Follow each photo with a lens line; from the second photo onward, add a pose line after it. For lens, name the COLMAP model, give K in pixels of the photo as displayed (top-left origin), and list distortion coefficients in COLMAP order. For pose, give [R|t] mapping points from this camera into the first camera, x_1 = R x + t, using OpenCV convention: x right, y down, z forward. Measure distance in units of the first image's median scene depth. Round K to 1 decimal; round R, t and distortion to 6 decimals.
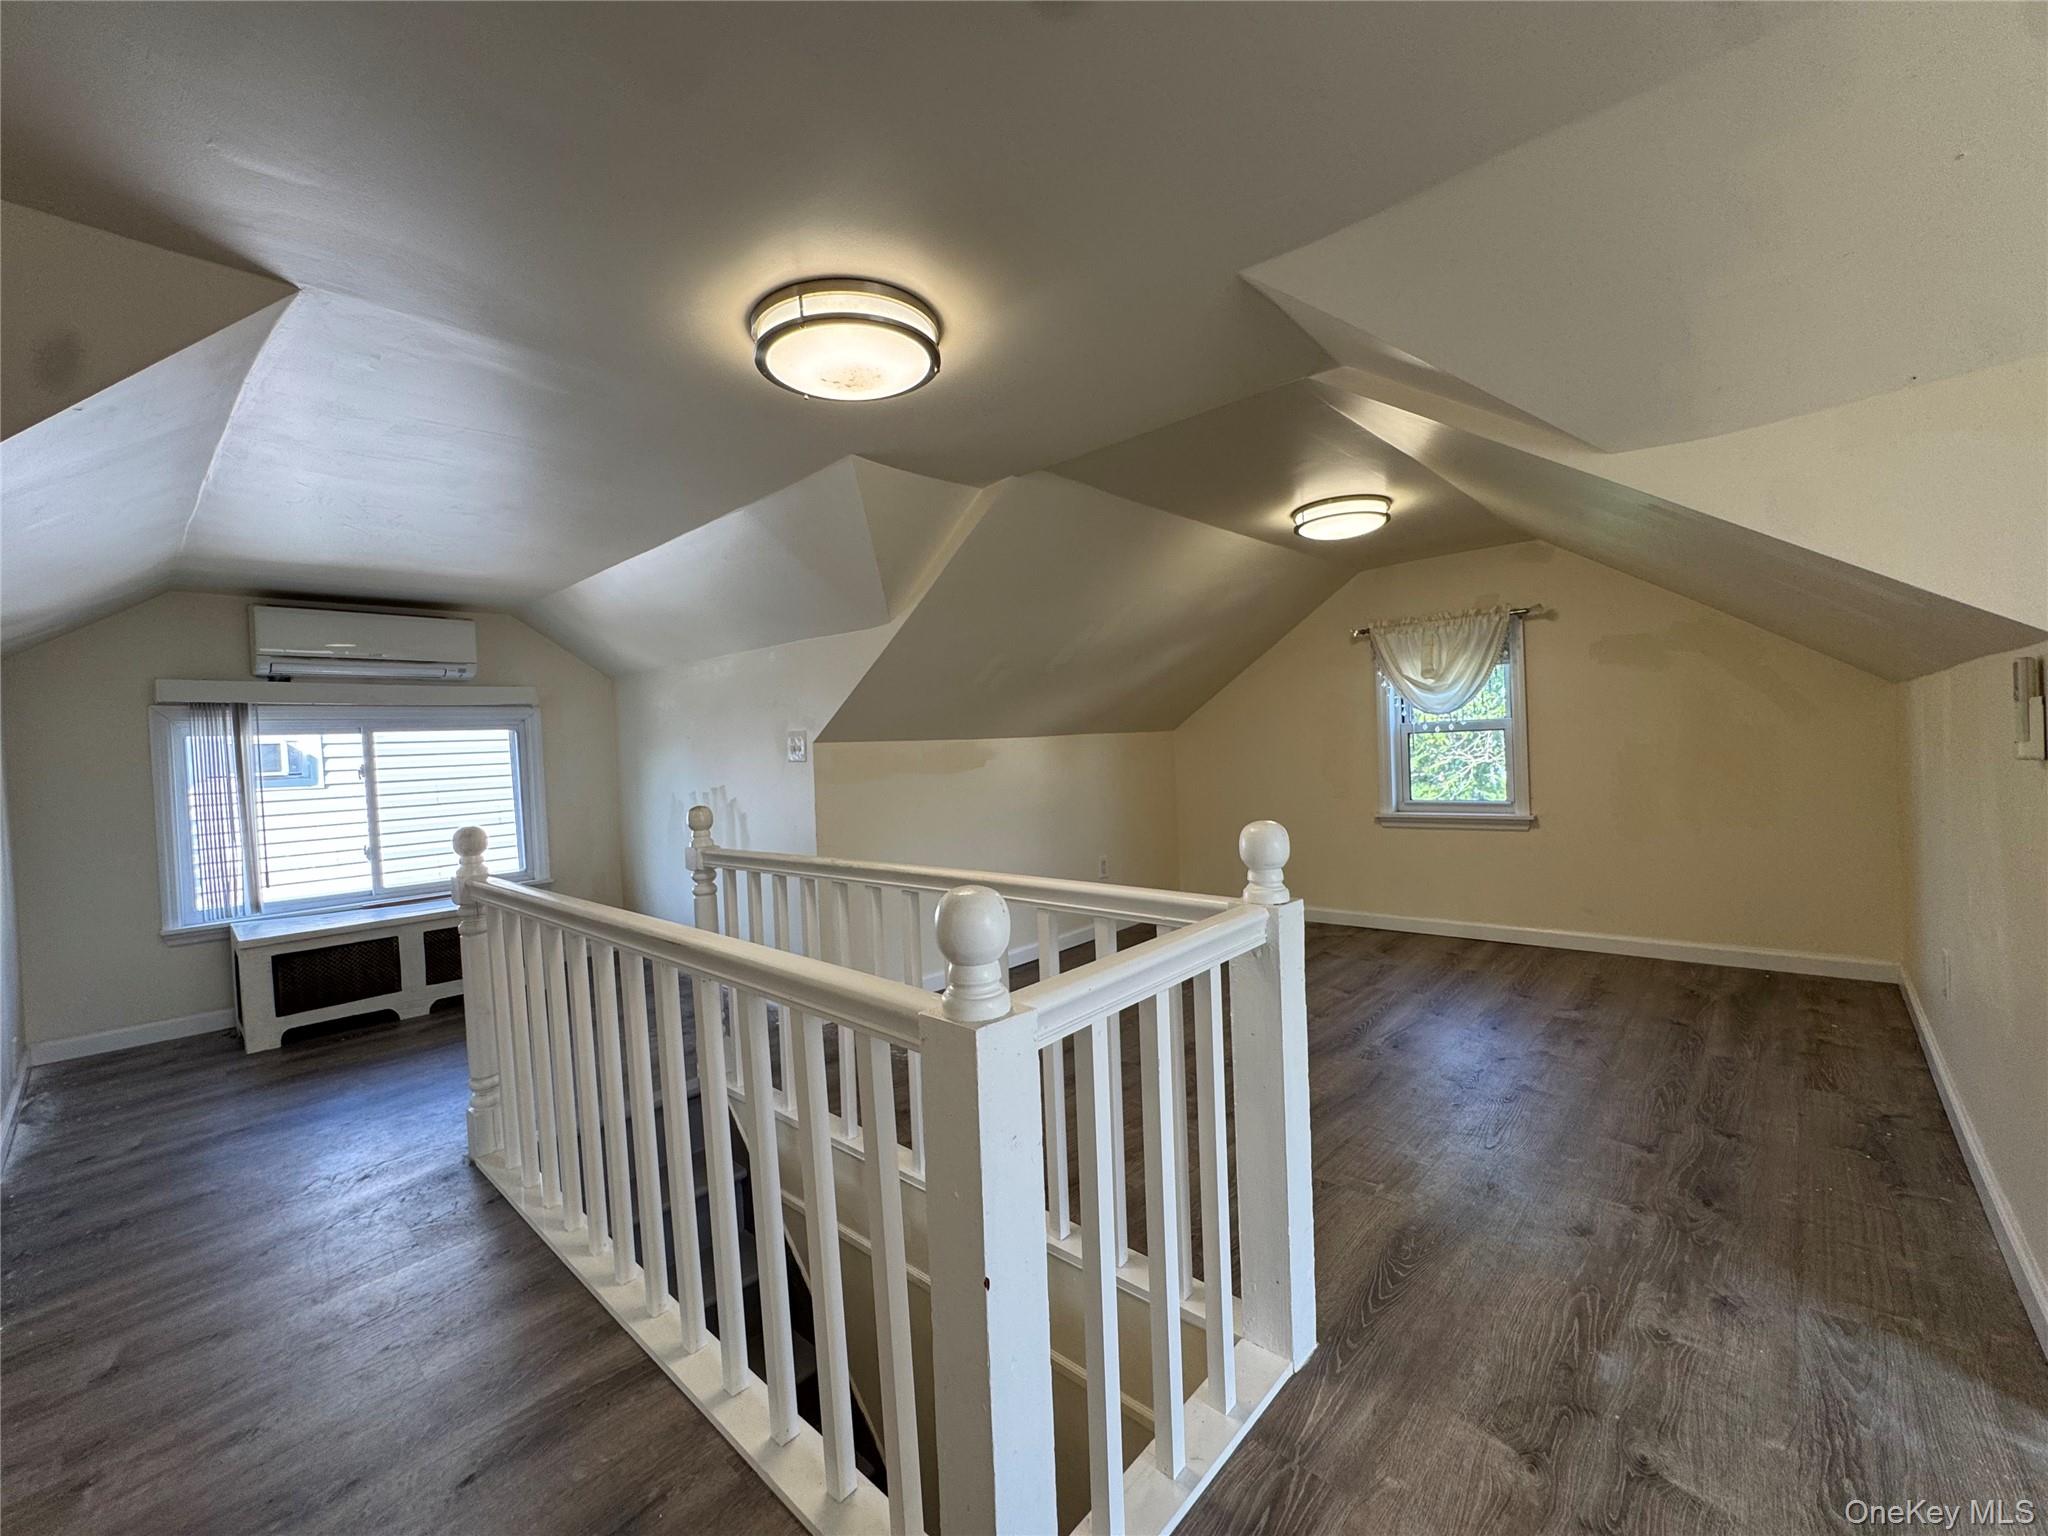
lens RADIAL K [[828.5, 0, 1024.0], [0, 828.5, 768.0], [0, 0, 1]] dist [-0.002540, -0.000092]
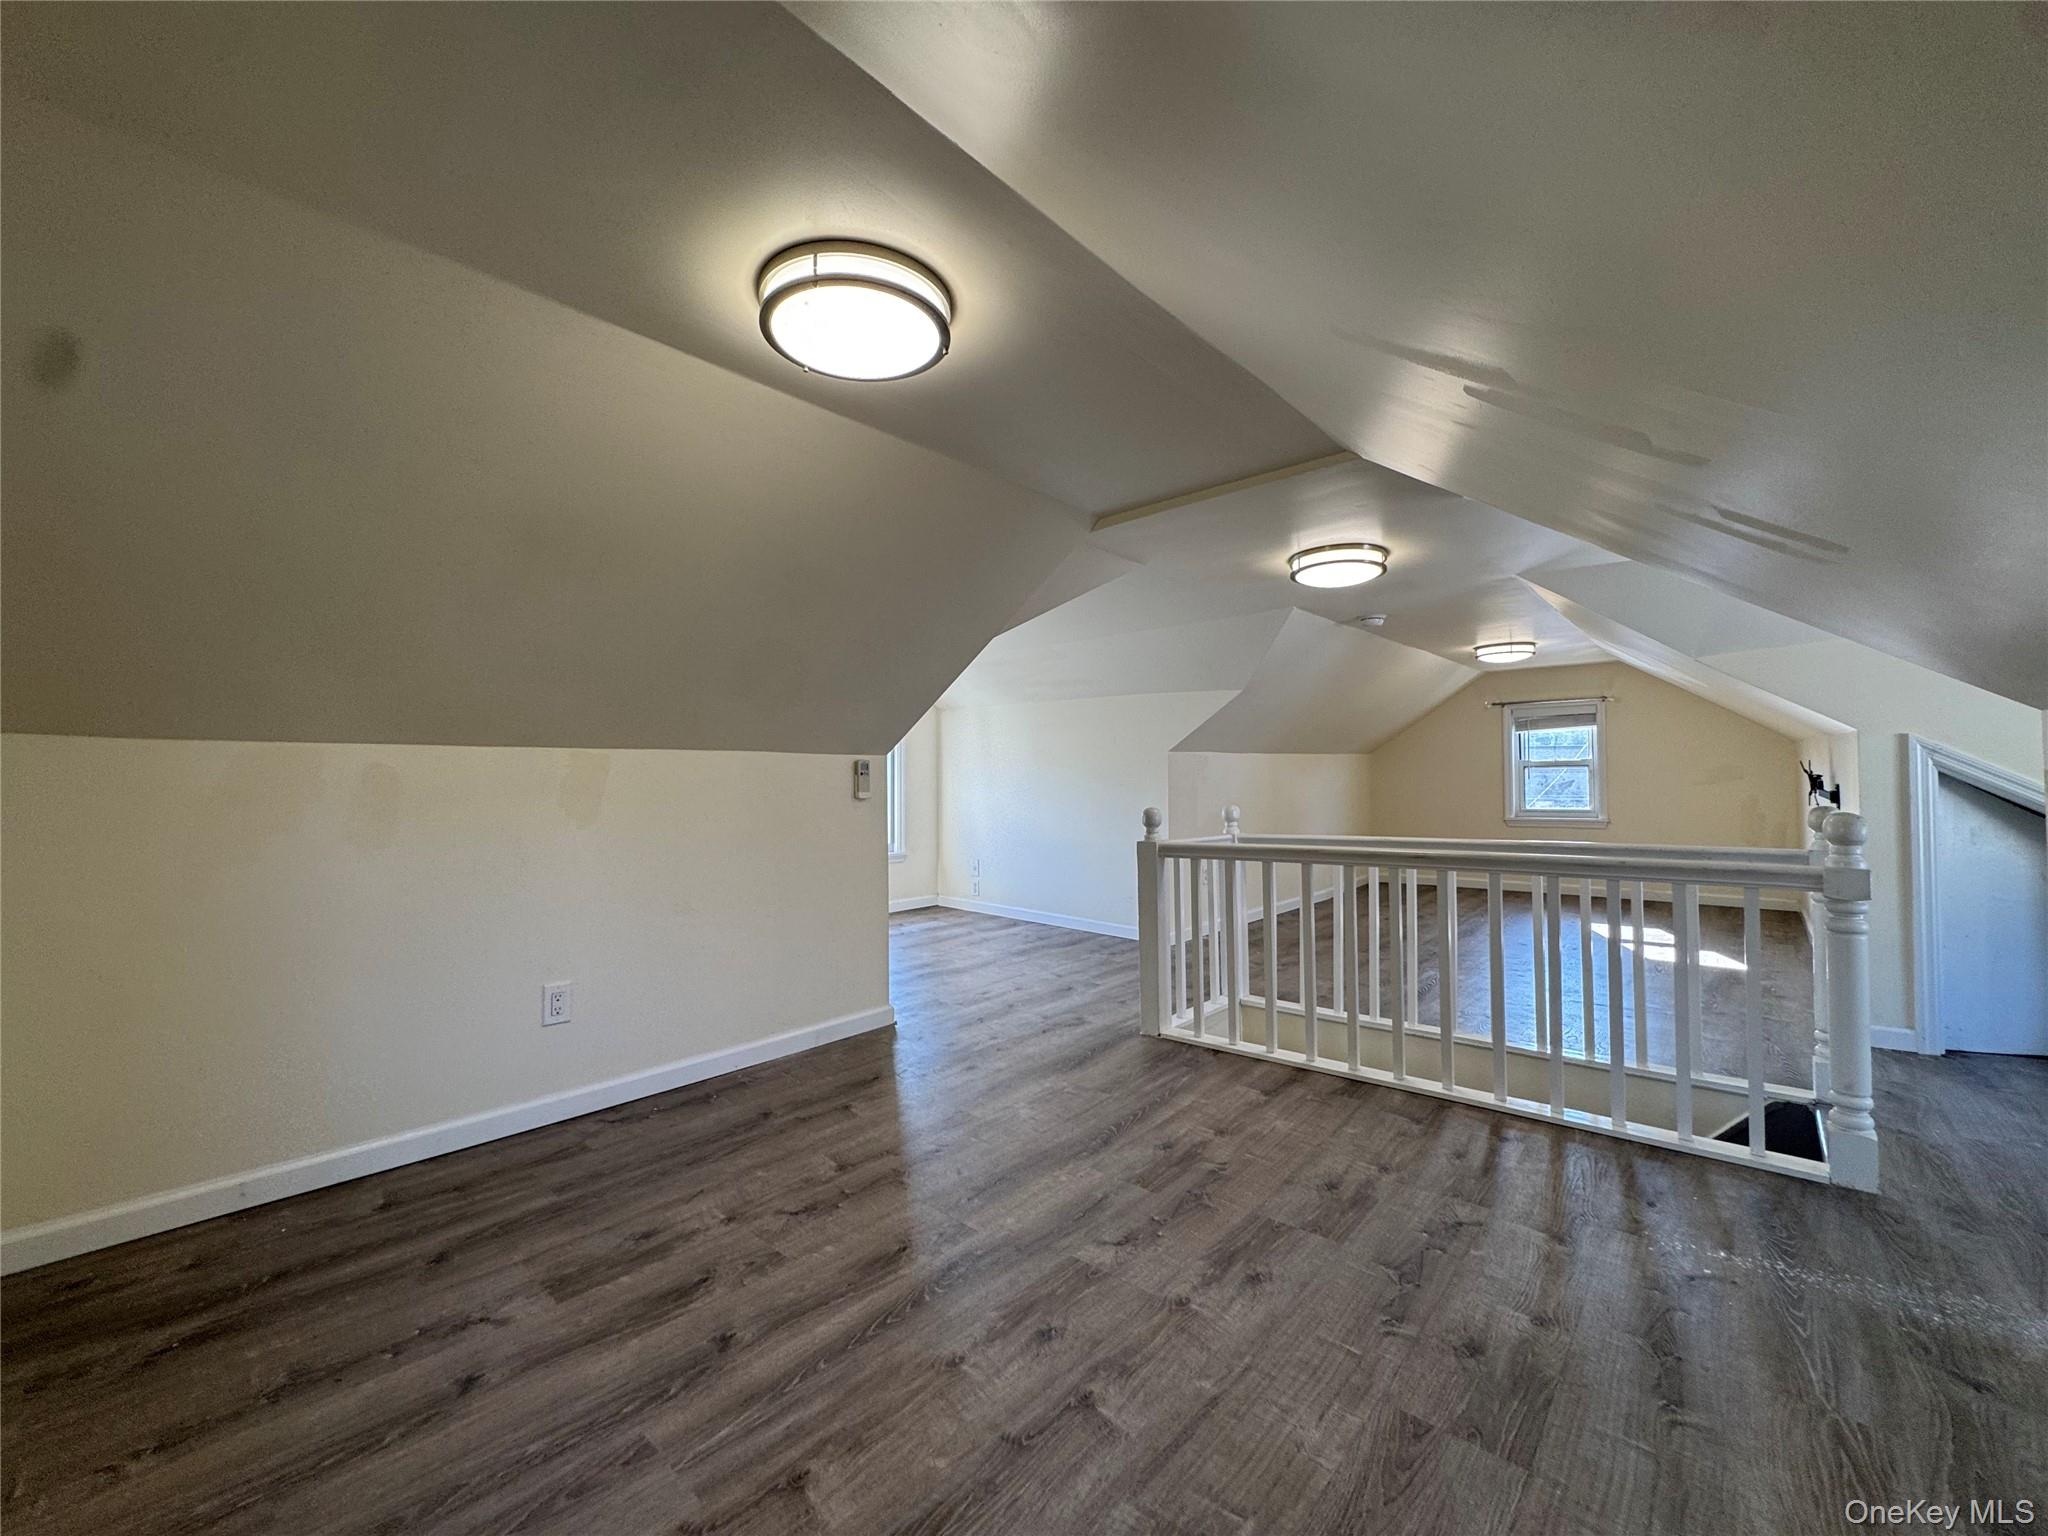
lens RADIAL K [[824.2, 0, 1022.9], [0, 824.2, 767.7], [0, 0, 1]] dist [-0.003129, 0.000246]
pose [[-0.998021, 0.057929, -0.024446, 0.297761], [0.057864, 0.998319, 0.003391, -0.033204], [0.024602, 0.001969, -0.999695, 1.412628]]
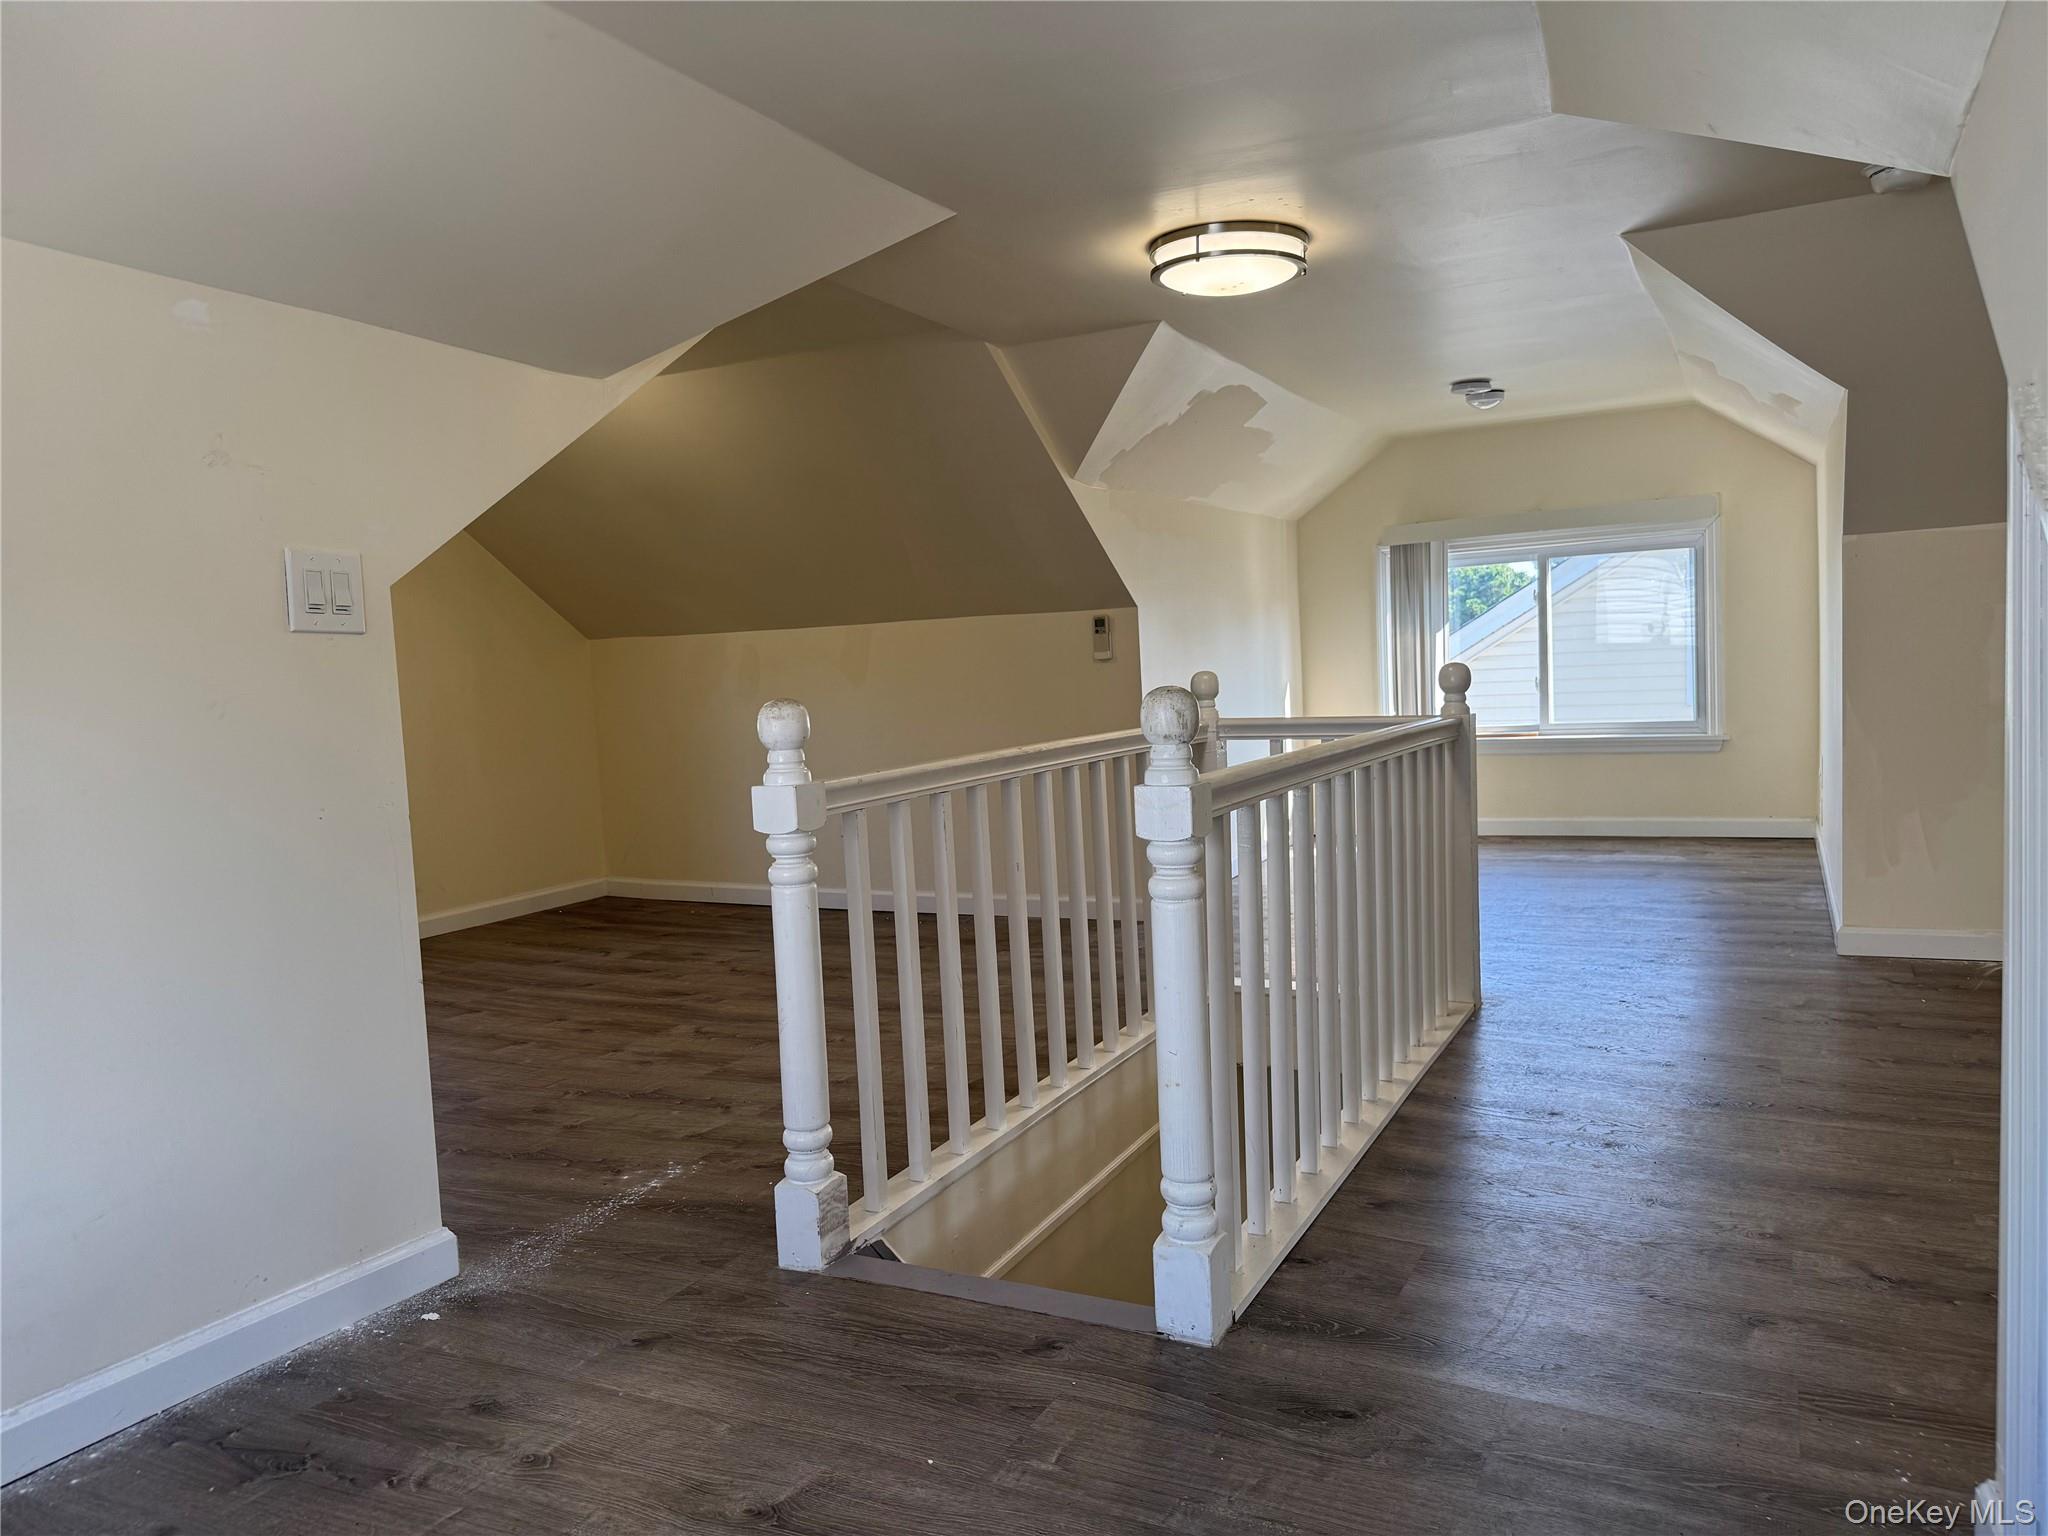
lens RADIAL K [[1443.4, 0, 1031.3], [0, 1443.4, 773.6], [0, 0, 1]] dist [0.051726, -0.070676]
pose [[-0.272210, -0.013402, 0.962145, -1.005855], [0.079467, 0.996174, 0.036359, 0.058127], [-0.958951, 0.086356, -0.270103, 0.893667]]
